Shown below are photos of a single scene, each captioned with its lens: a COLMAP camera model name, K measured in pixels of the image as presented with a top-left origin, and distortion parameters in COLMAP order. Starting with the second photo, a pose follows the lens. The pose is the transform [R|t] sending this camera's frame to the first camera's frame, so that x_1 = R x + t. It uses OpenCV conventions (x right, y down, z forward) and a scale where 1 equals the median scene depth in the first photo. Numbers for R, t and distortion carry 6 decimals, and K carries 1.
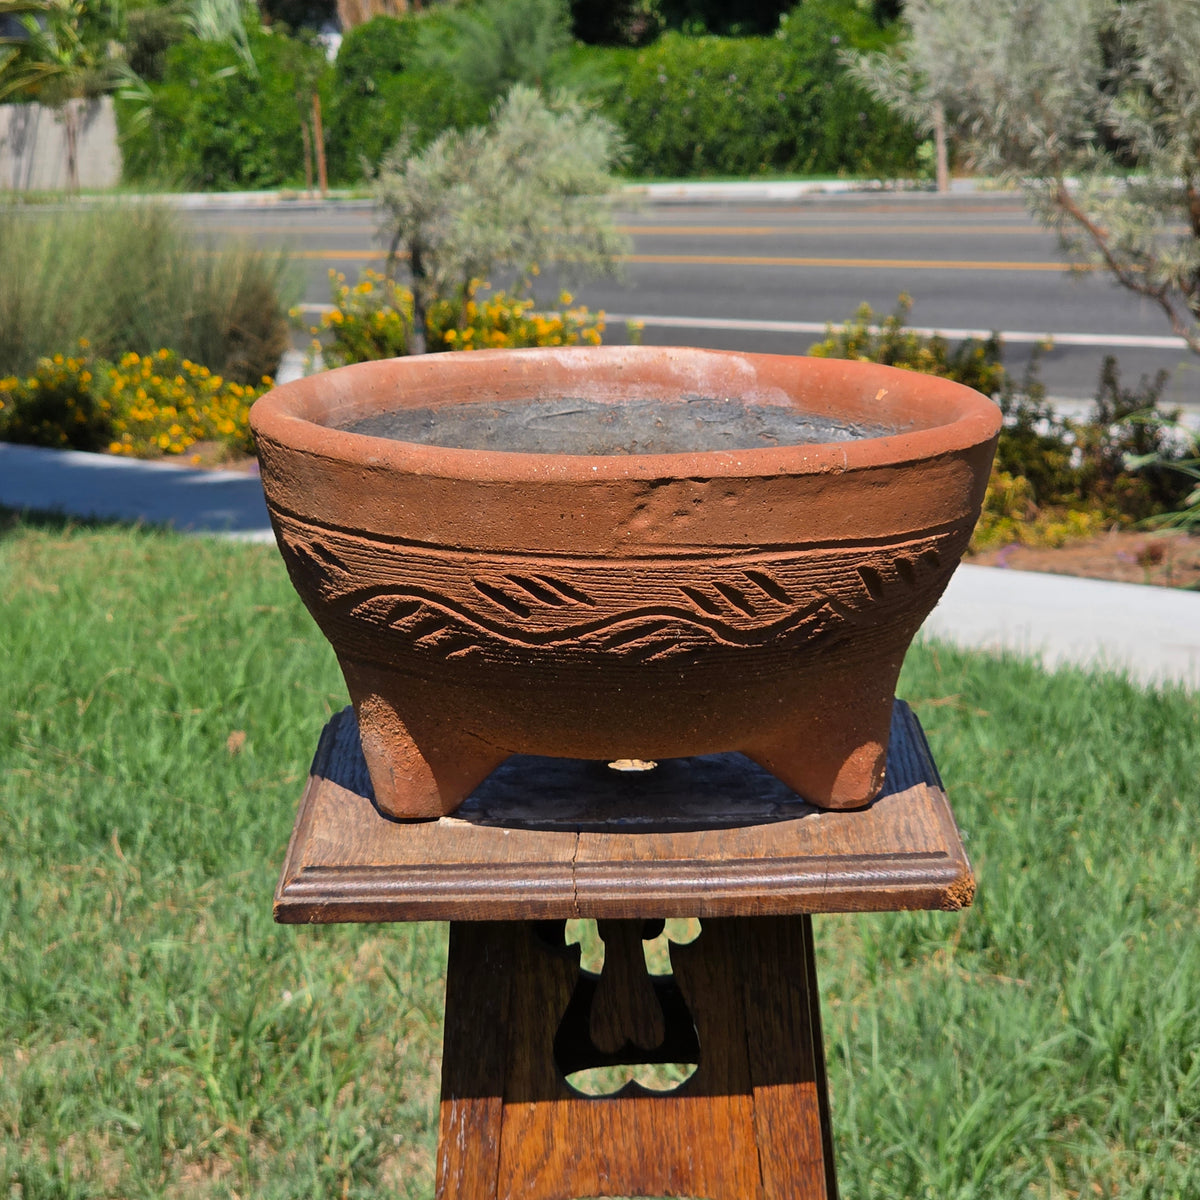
lens RADIAL K [[3181.5, 0, 599.0], [0, 3181.5, 548.7], [0, 0, 1]] dist [-1.262591, 21.439589]
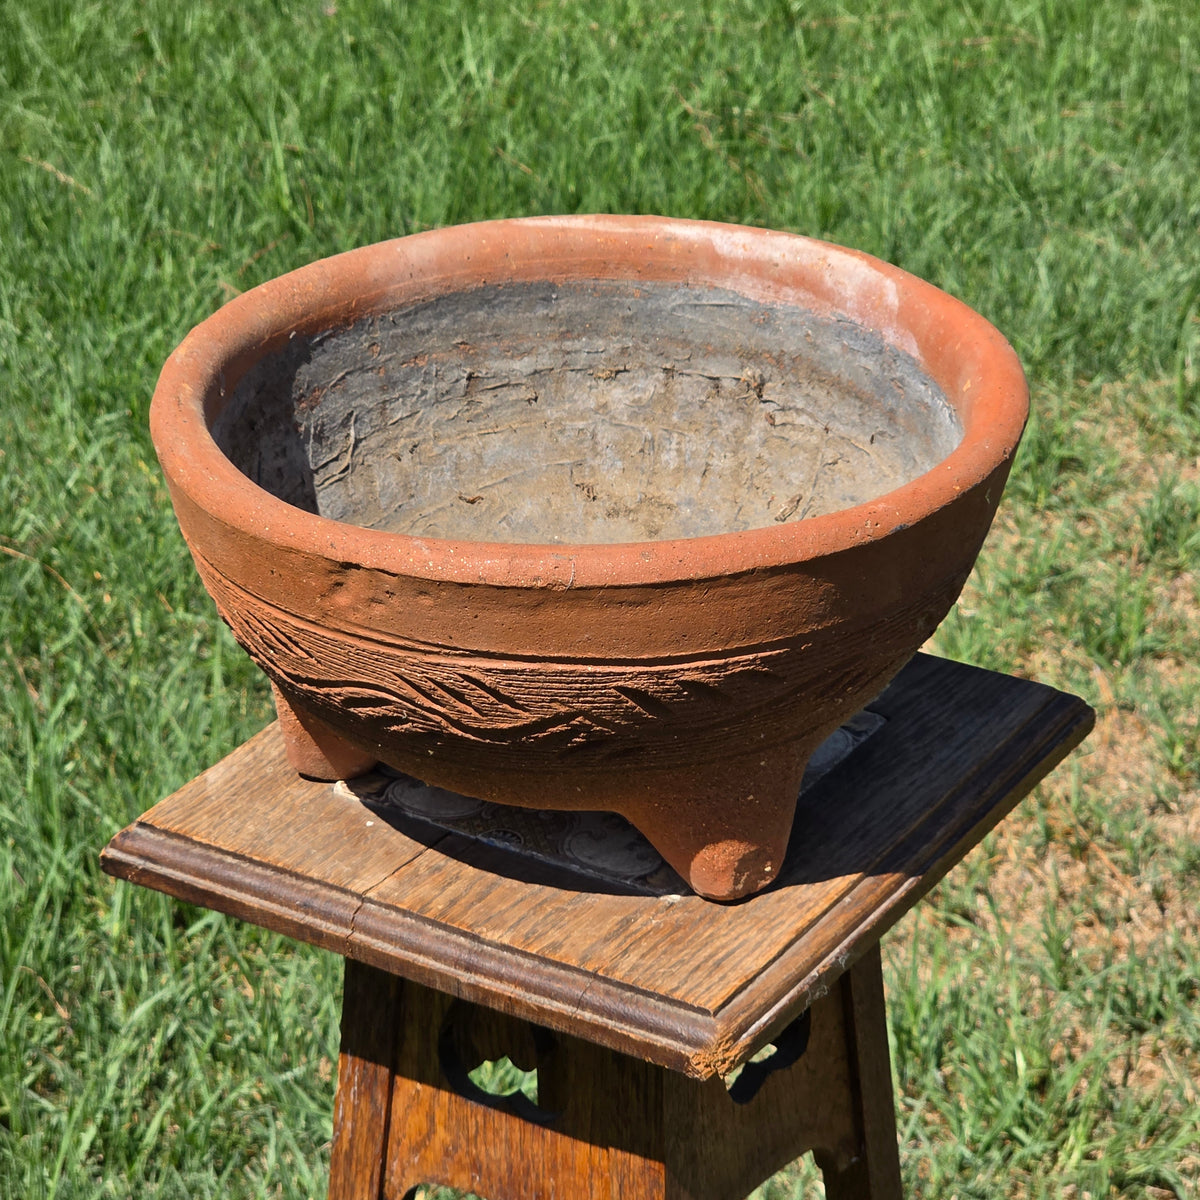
lens RADIAL K [[3227.9, 0, 596.8], [0, 3227.9, 516.5], [0, 0, 1]] dist [-0.923964, 11.188396]
pose [[0.838433, 0.224521, -0.496609, 0.485275], [-0.088951, 0.955357, 0.281747, -0.273635], [0.537696, -0.192052, 0.820974, 0.297294]]
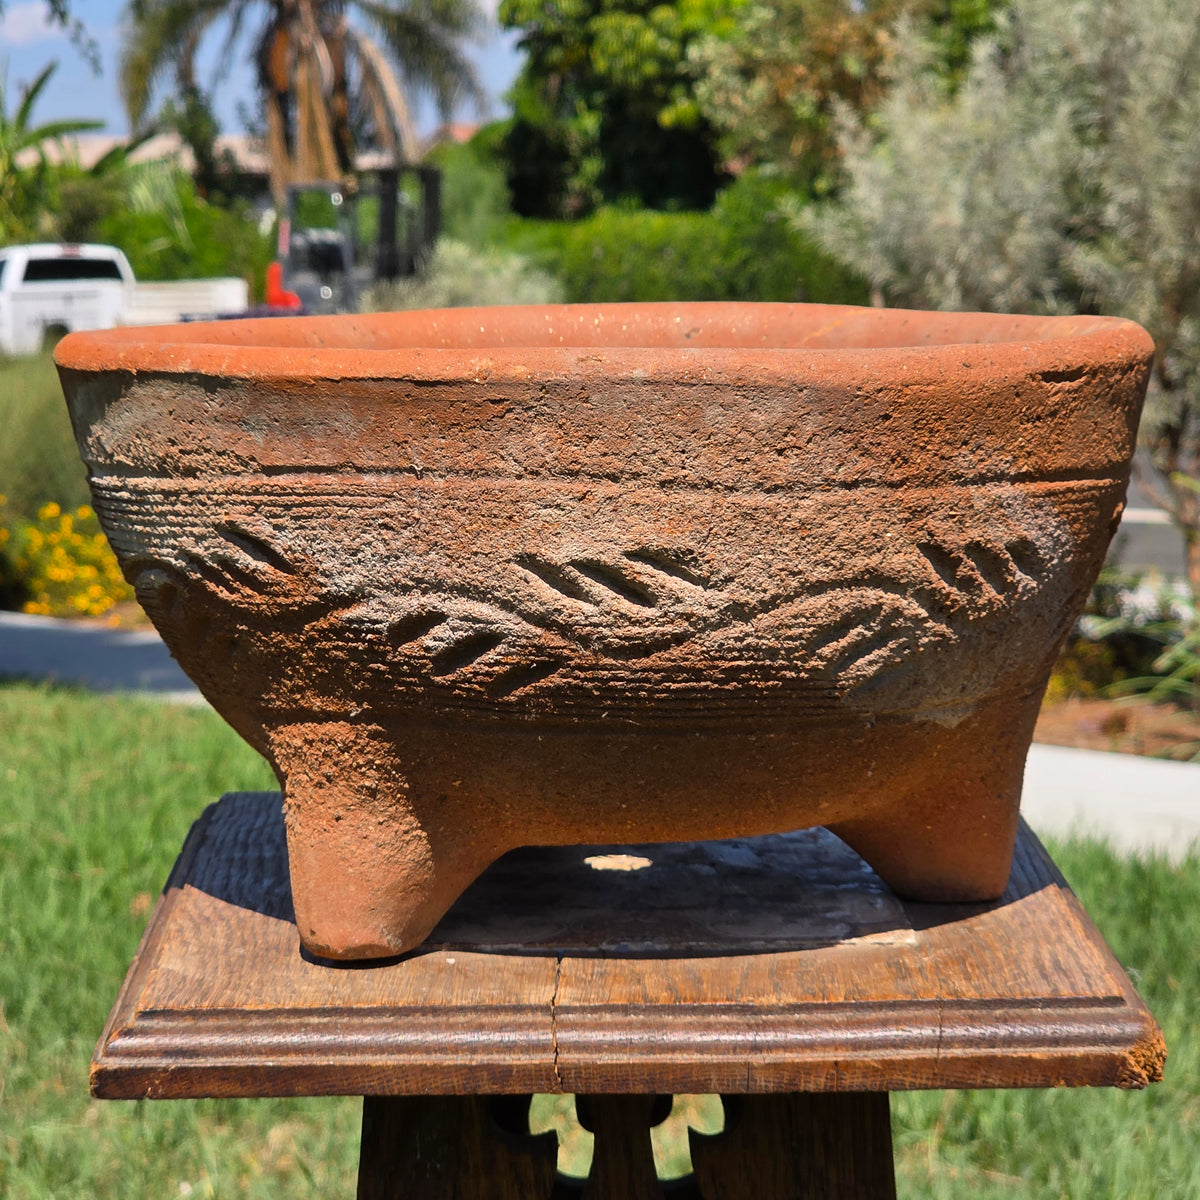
lens RADIAL K [[3195.8, 0, 576.2], [0, 3195.8, 597.9], [0, 0, 1]] dist [-0.526970, 7.512779]
pose [[0.999831, 0.011265, 0.014502, -0.013840], [-0.010664, 0.999109, -0.040843, 0.041694], [-0.014949, 0.040681, 0.999060, 0.335908]]
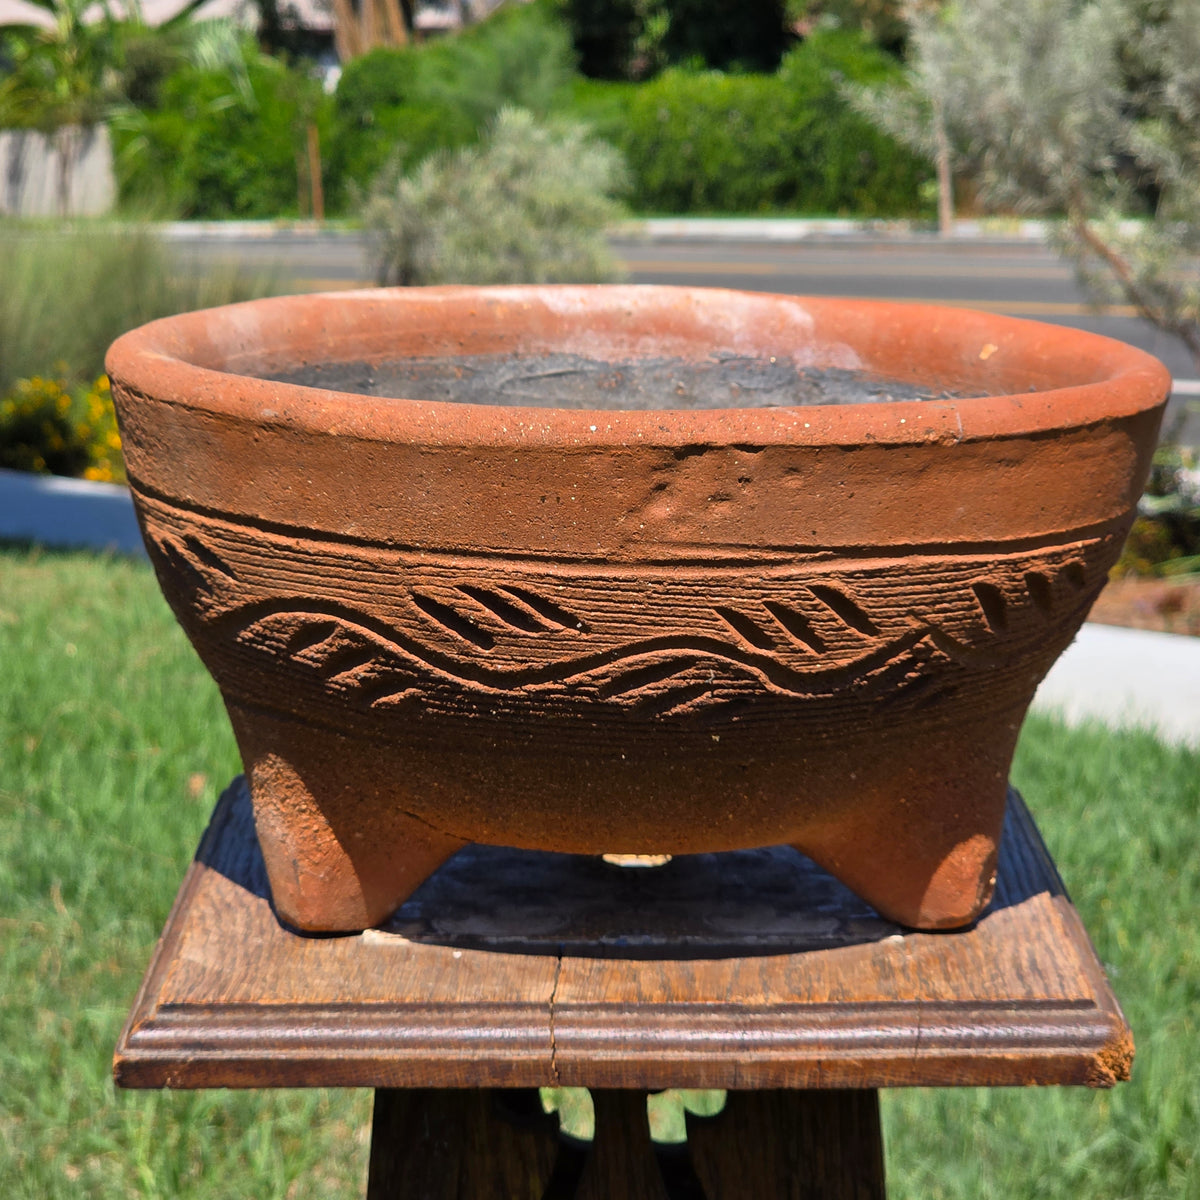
lens RADIAL K [[3227.9, 0, 596.8], [0, 3227.9, 516.5], [0, 0, 1]] dist [-0.923964, 11.188396]
pose [[0.999836, 0.018061, 0.001517, -0.001157], [-0.018022, 0.999572, -0.023047, 0.008580], [-0.001933, 0.023016, 0.999733, 0.300577]]
